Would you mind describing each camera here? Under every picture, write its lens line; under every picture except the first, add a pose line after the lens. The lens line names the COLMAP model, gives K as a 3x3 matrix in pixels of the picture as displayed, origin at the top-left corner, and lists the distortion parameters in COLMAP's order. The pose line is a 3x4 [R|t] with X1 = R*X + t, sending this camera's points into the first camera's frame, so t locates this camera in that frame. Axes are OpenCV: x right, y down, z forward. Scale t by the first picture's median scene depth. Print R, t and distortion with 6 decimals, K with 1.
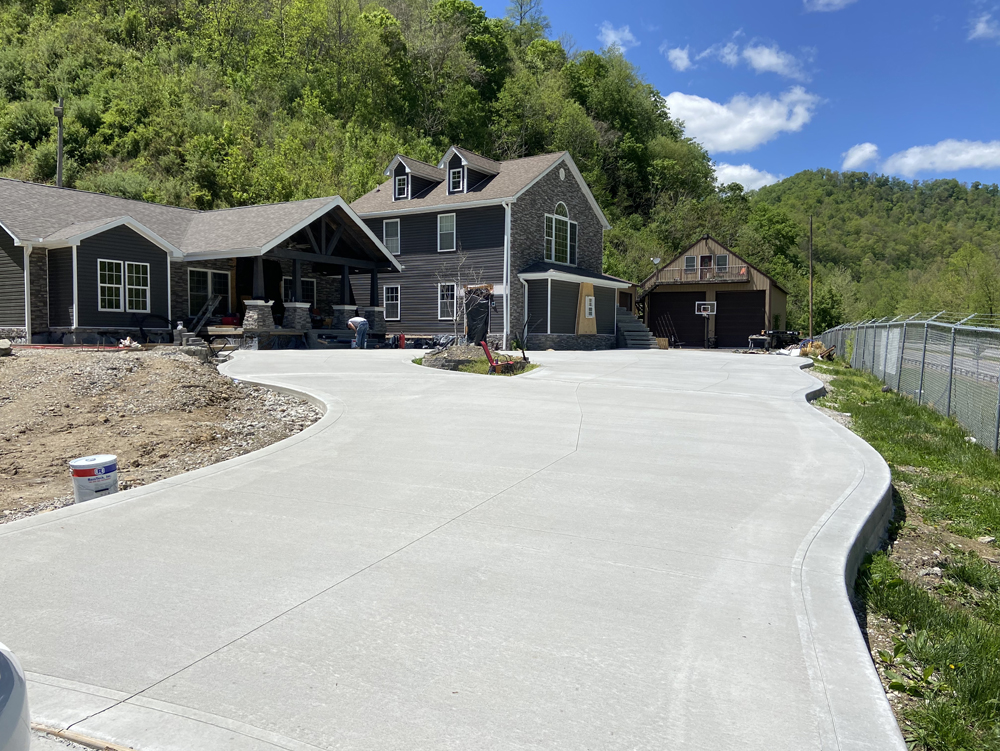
lens RADIAL K [[755.5, 0, 500.0], [0, 755.5, 375.5], [0, 0, 1]] dist [0.143951, -0.189997]
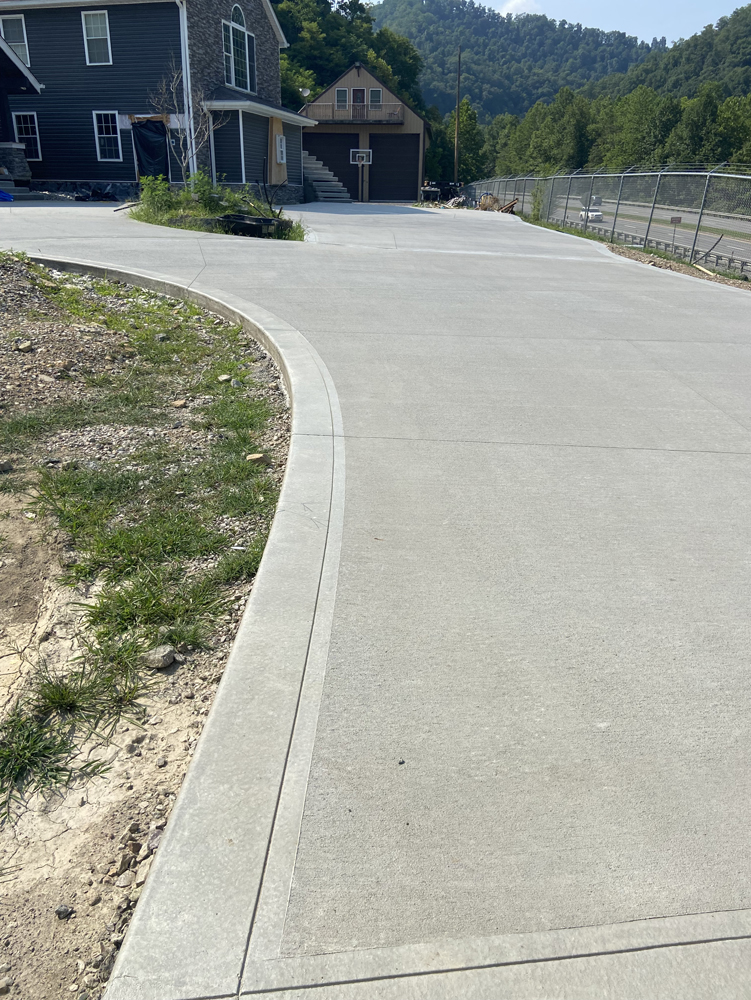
lens RADIAL K [[755.5, 0, 375.5], [0, 755.5, 500.0], [0, 0, 1]] dist [0.143951, -0.189997]
pose [[0.942994, -0.121063, 0.310011, -0.102829], [0.012201, 0.943442, 0.331312, -0.004376], [-0.332587, -0.308643, 0.891137, 0.063927]]
